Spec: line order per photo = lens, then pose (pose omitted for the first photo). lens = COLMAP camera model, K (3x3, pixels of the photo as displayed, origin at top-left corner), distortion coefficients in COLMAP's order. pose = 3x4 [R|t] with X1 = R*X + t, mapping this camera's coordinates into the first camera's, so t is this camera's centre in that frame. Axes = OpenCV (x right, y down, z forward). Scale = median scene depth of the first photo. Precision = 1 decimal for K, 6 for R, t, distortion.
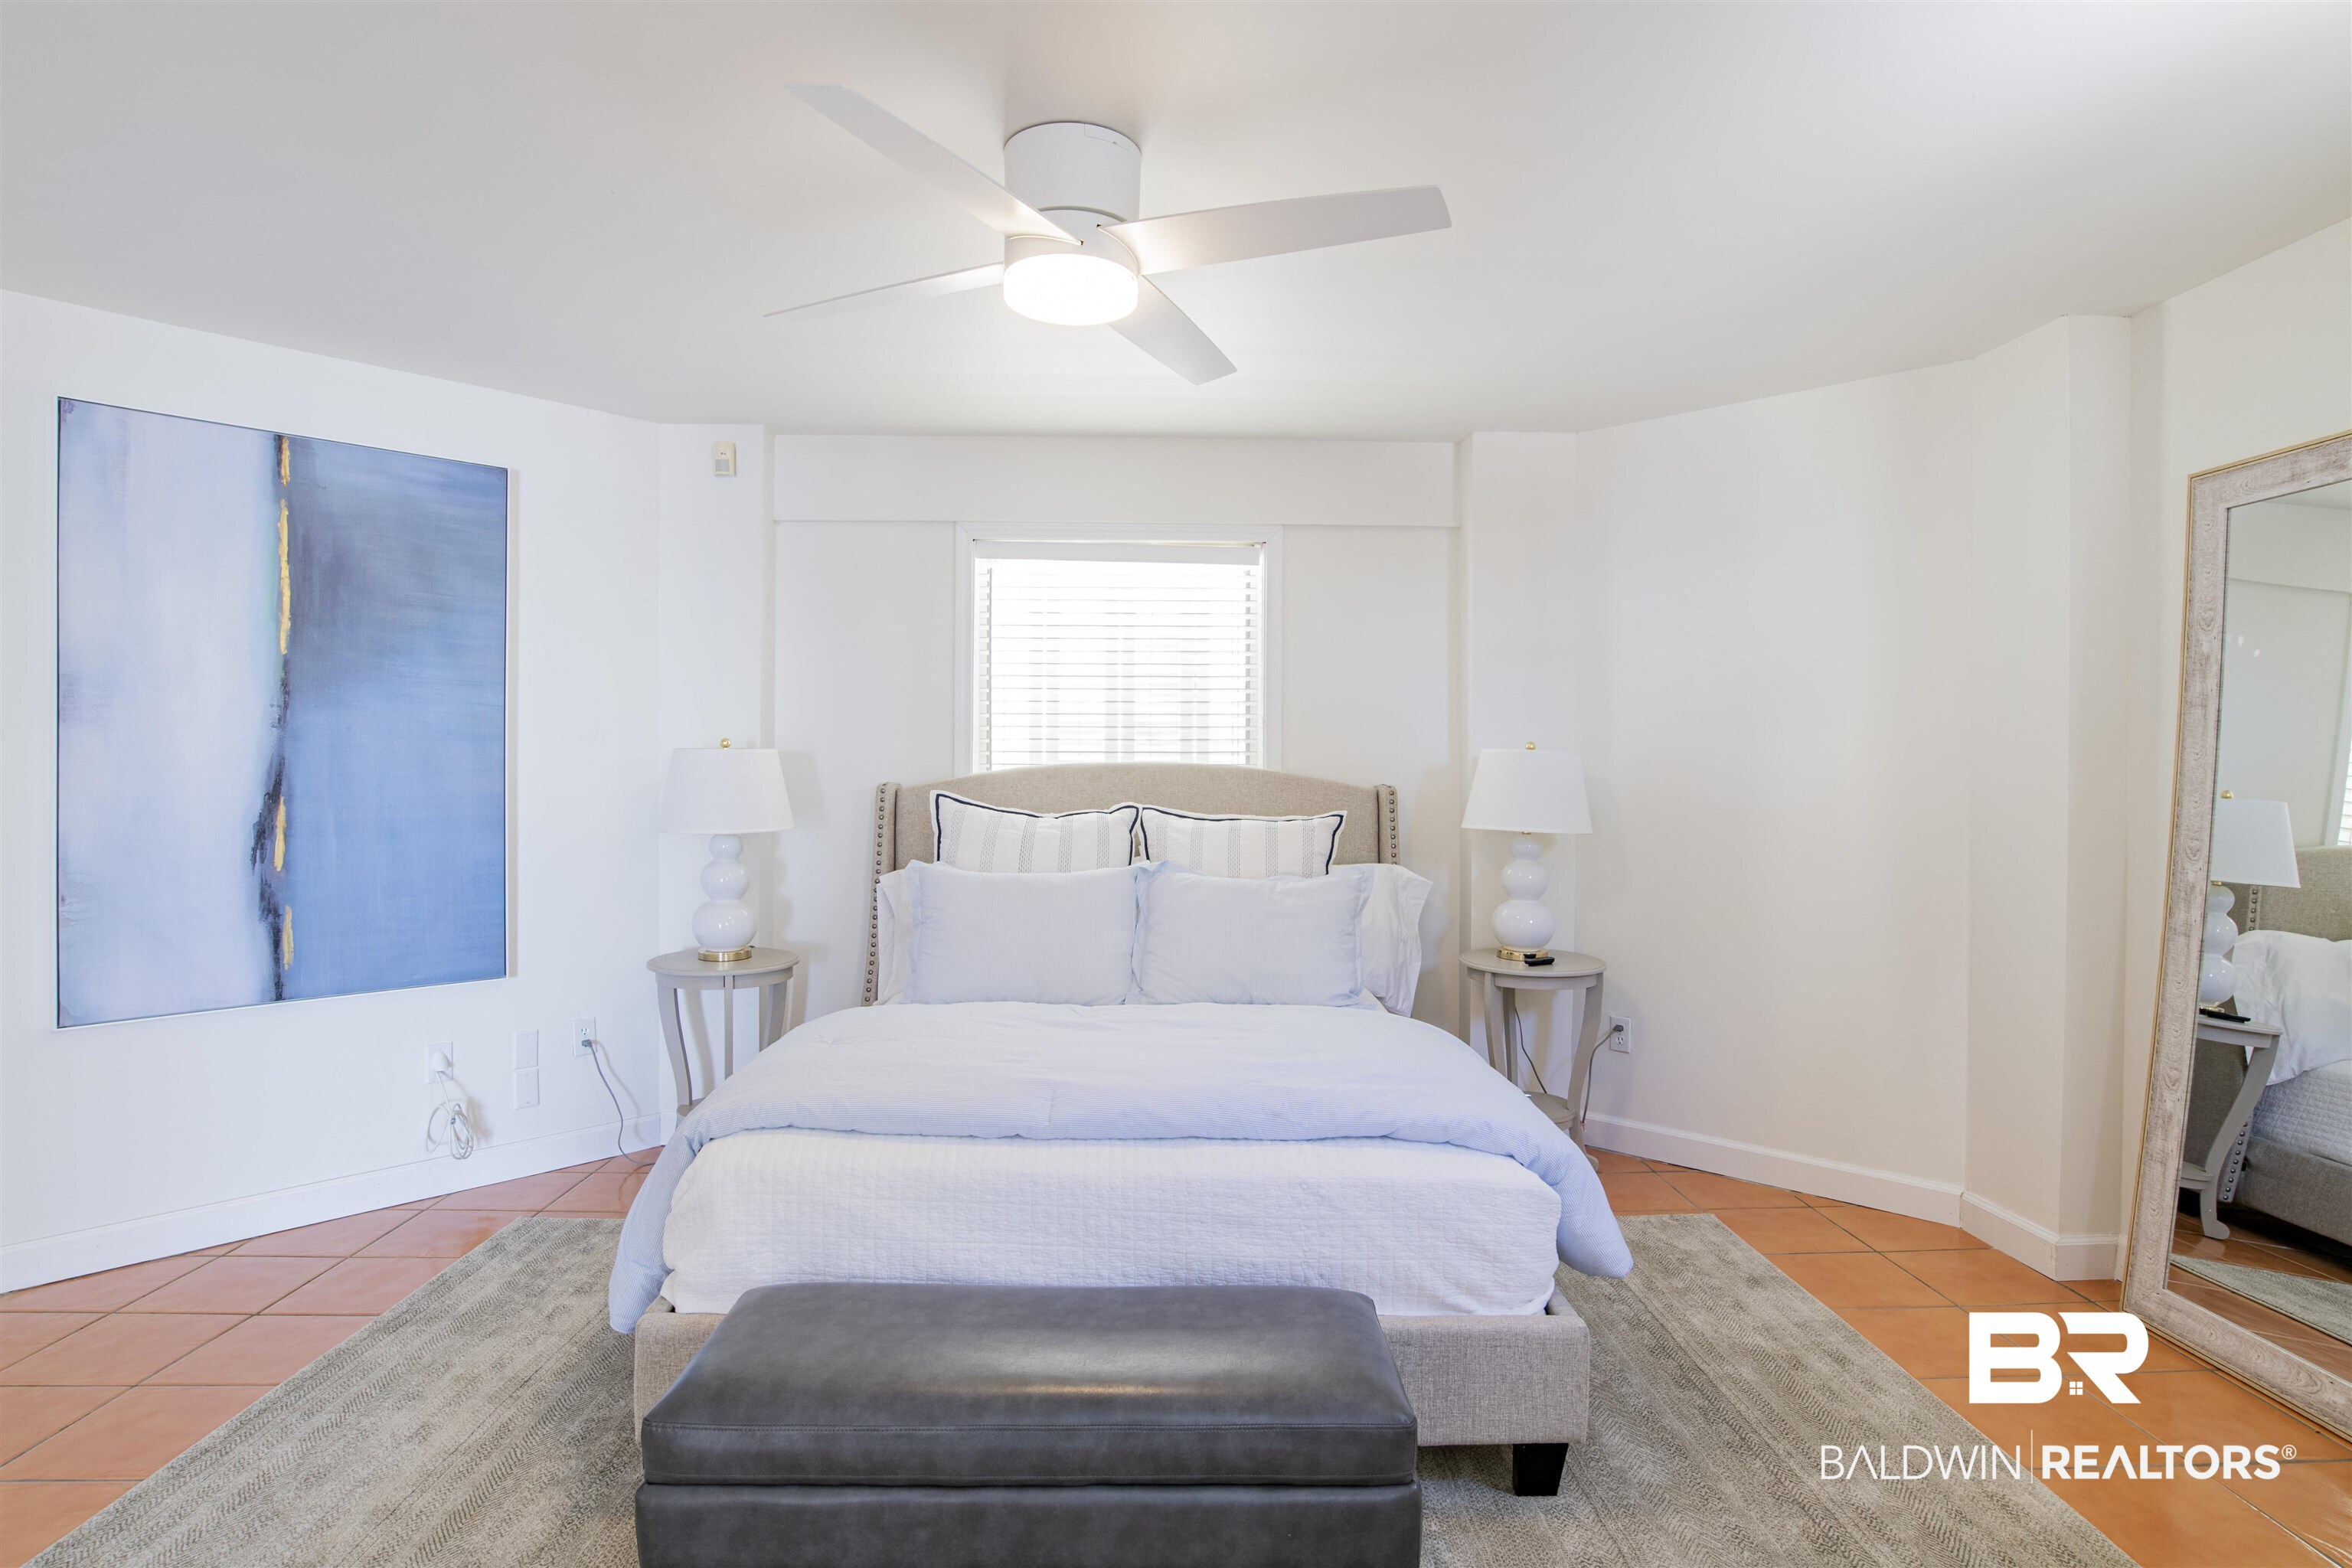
lens RADIAL K [[1247.6, 0, 1180.4], [0, 1247.6, 770.8], [0, 0, 1]] dist [-0.064386, 0.026060]
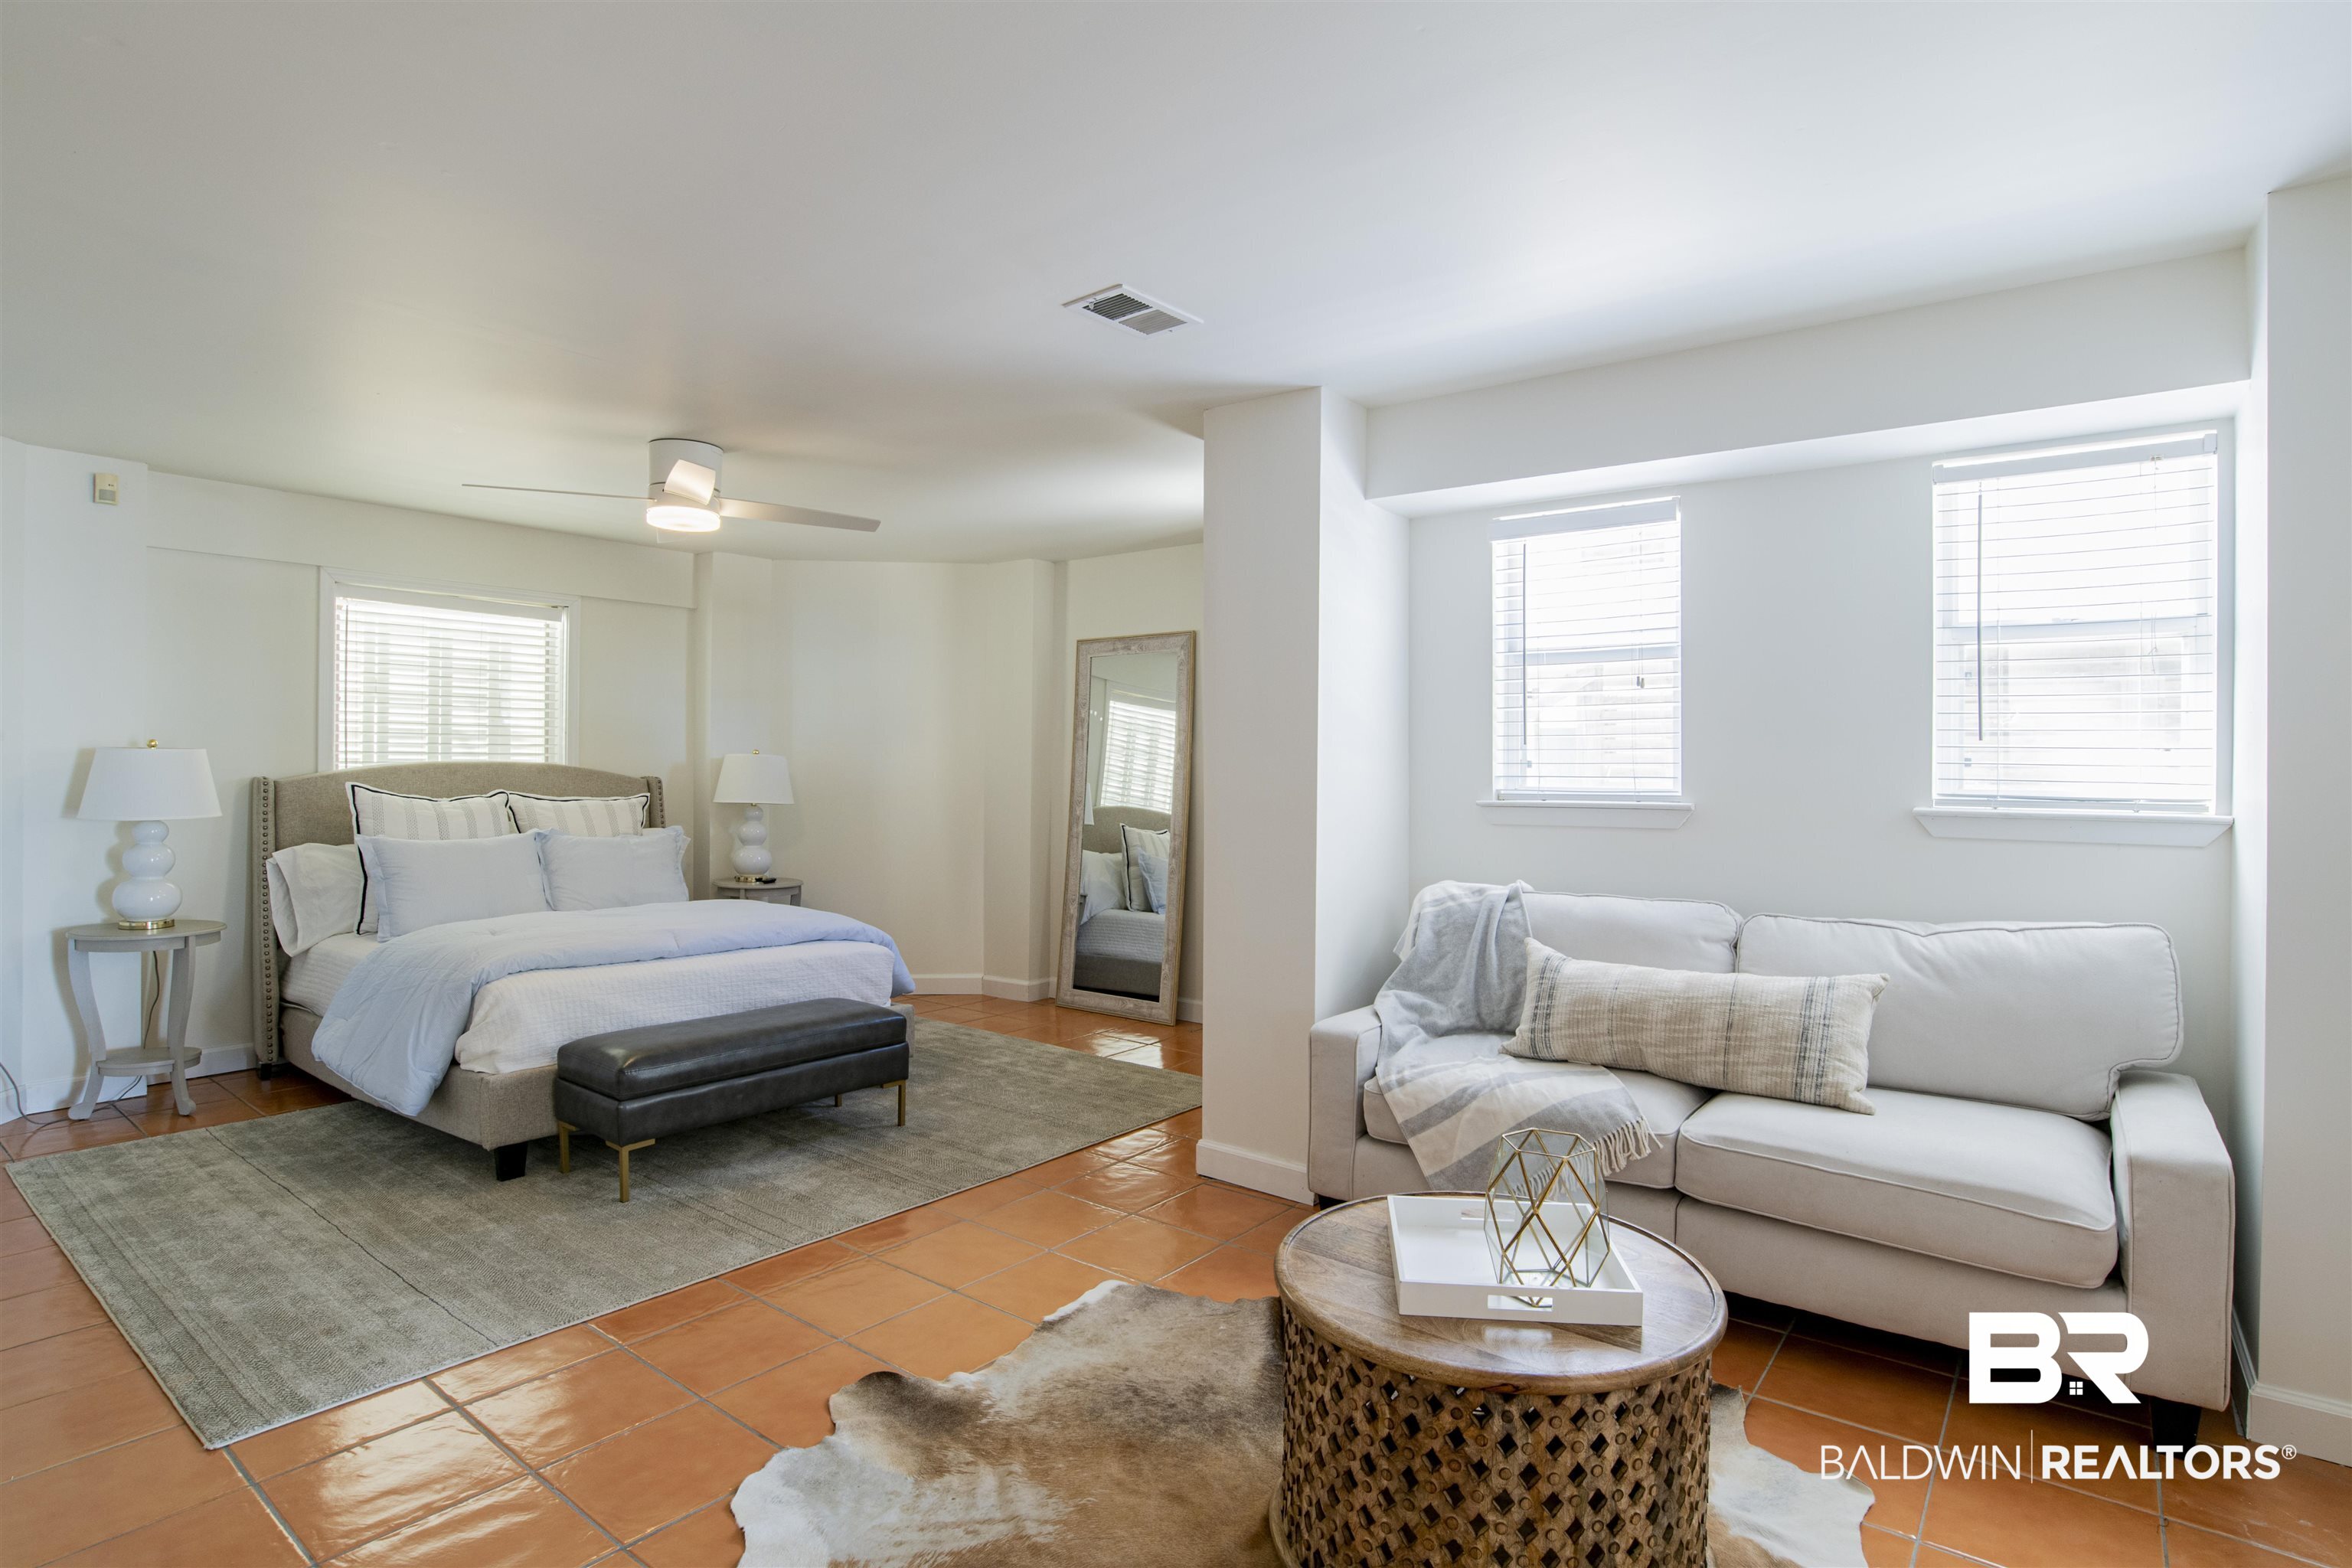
lens RADIAL K [[1191.2, 0, 1203.1], [0, 1191.2, 775.2], [0, 0, 1]] dist [-0.060579, 0.024157]
pose [[0.620112, -0.004144, 0.784503, -0.586680], [-0.000057, 0.999986, 0.005327, 0.002178], [-0.784514, -0.003348, 0.620103, -0.443211]]
